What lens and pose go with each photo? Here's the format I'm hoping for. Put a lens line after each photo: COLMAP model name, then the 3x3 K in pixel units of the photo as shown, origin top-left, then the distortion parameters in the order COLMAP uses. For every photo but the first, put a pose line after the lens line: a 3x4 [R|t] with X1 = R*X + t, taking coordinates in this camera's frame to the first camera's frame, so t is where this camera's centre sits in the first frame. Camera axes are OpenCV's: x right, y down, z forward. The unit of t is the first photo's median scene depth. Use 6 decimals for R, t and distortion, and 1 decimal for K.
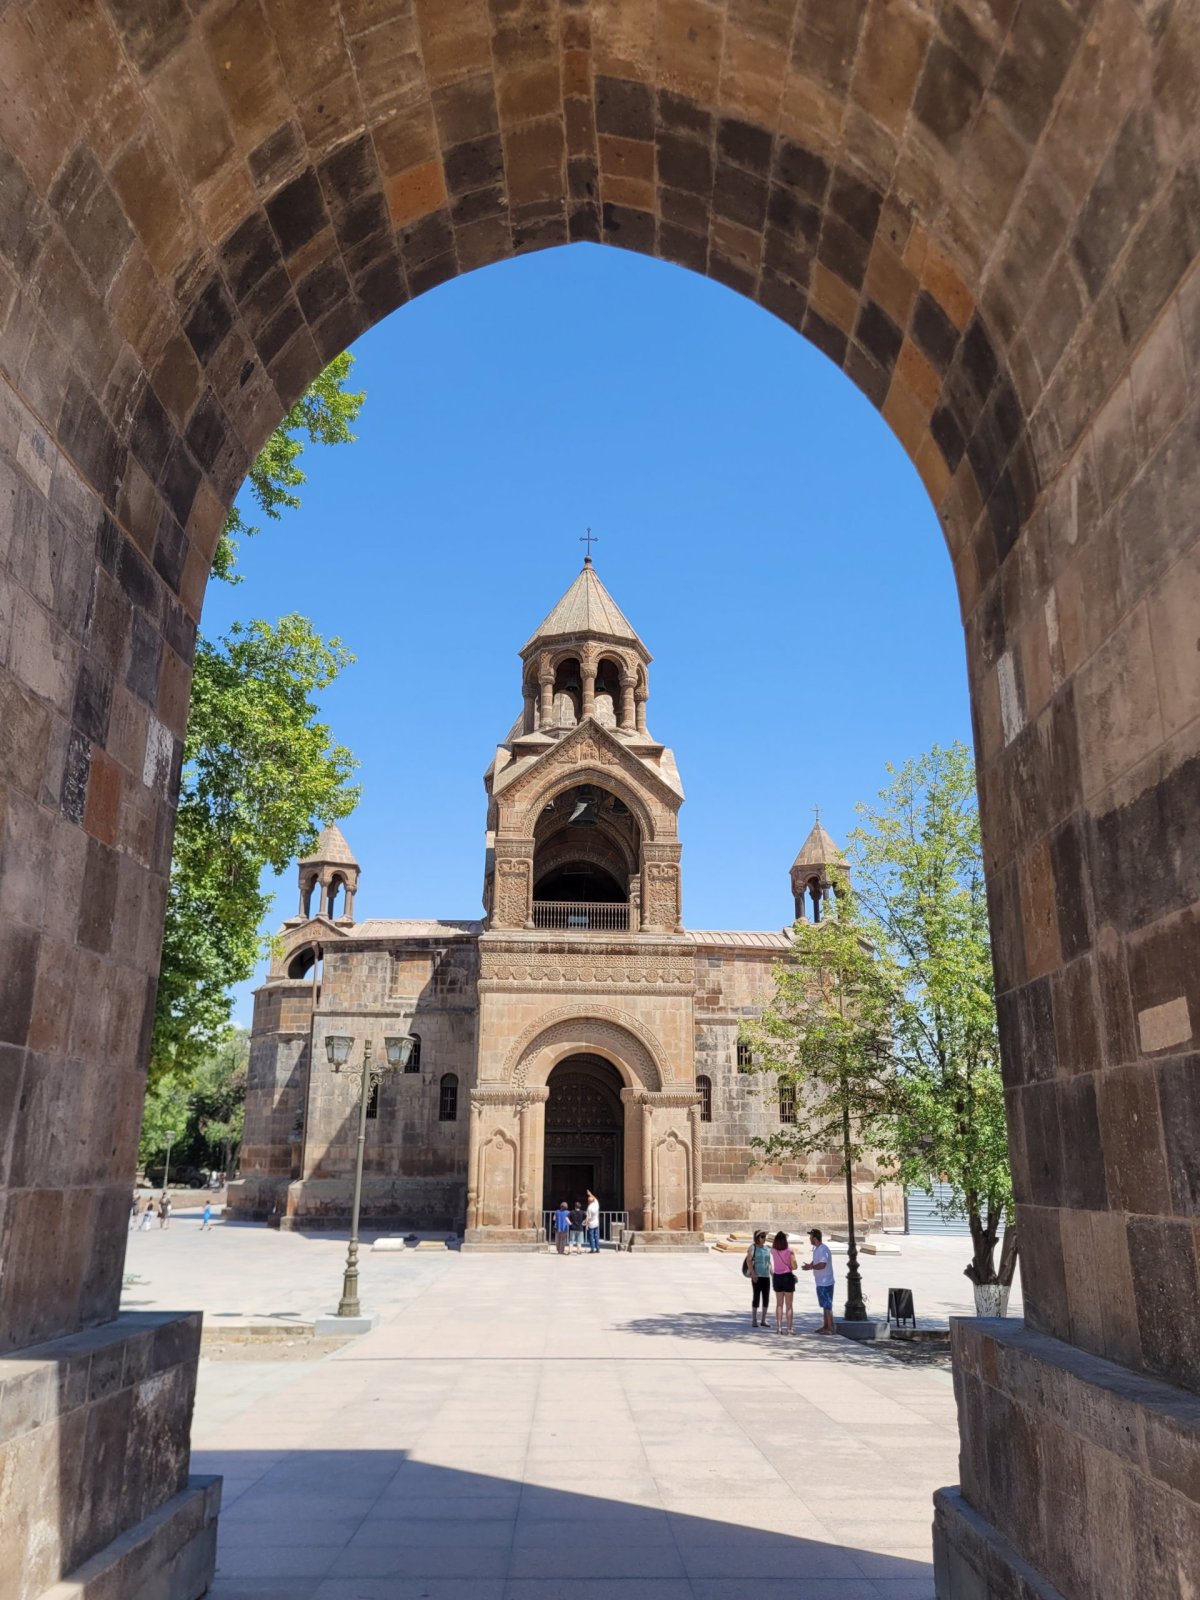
lens RADIAL K [[1244.2, 0, 600.0], [0, 1244.2, 800.0], [0, 0, 1]] dist [0.005154, 0.002959]
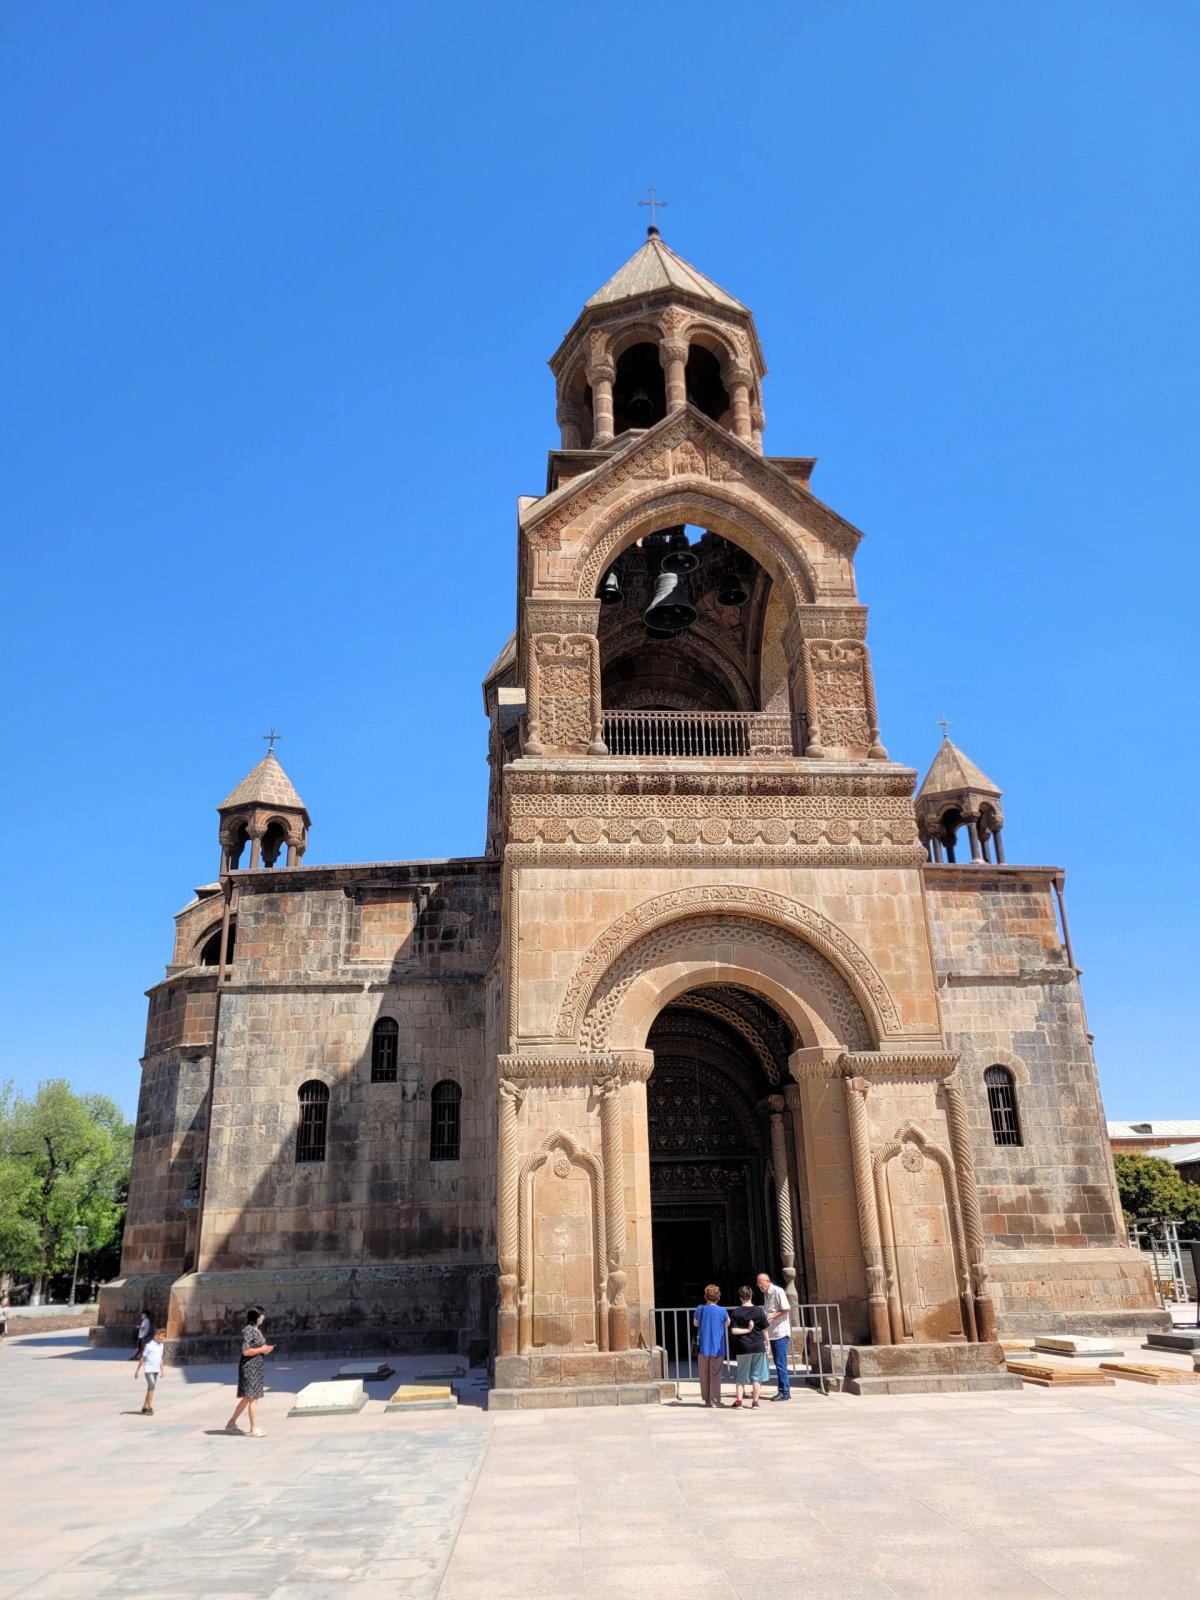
lens RADIAL K [[1181.4, 0, 600.0], [0, 1181.4, 800.0], [0, 0, 1]] dist [0.046265, -0.056849]
pose [[0.999271, -0.028389, 0.025539, -0.067351], [0.030499, 0.995792, -0.086415, 0.160755], [-0.022979, 0.087131, 0.995932, 0.487256]]
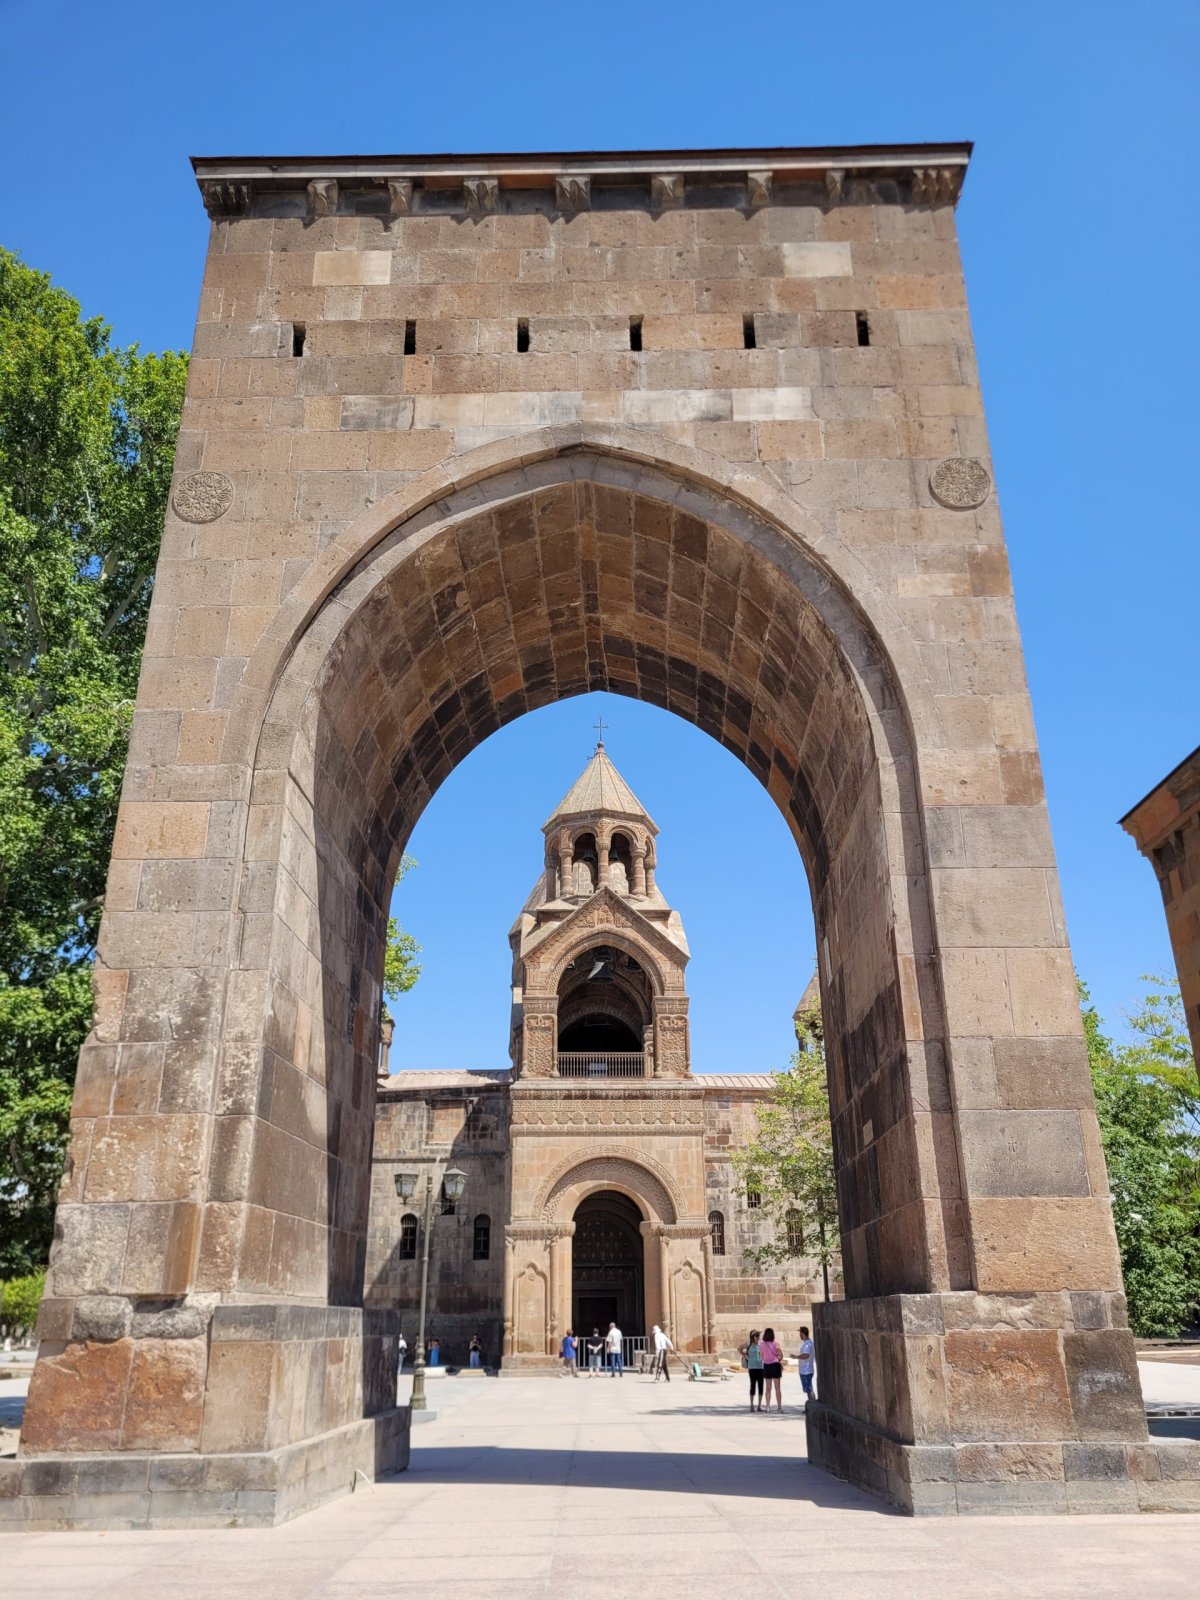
lens RADIAL K [[1239.7, 0, 619.7], [0, 1239.7, 797.8], [0, 0, 1]] dist [0.004732, -0.003516]
pose [[0.999751, -0.021676, 0.005308, 0.000984], [0.022138, 0.993297, -0.113450, -0.018310], [-0.002814, 0.113540, 0.993529, -0.134974]]
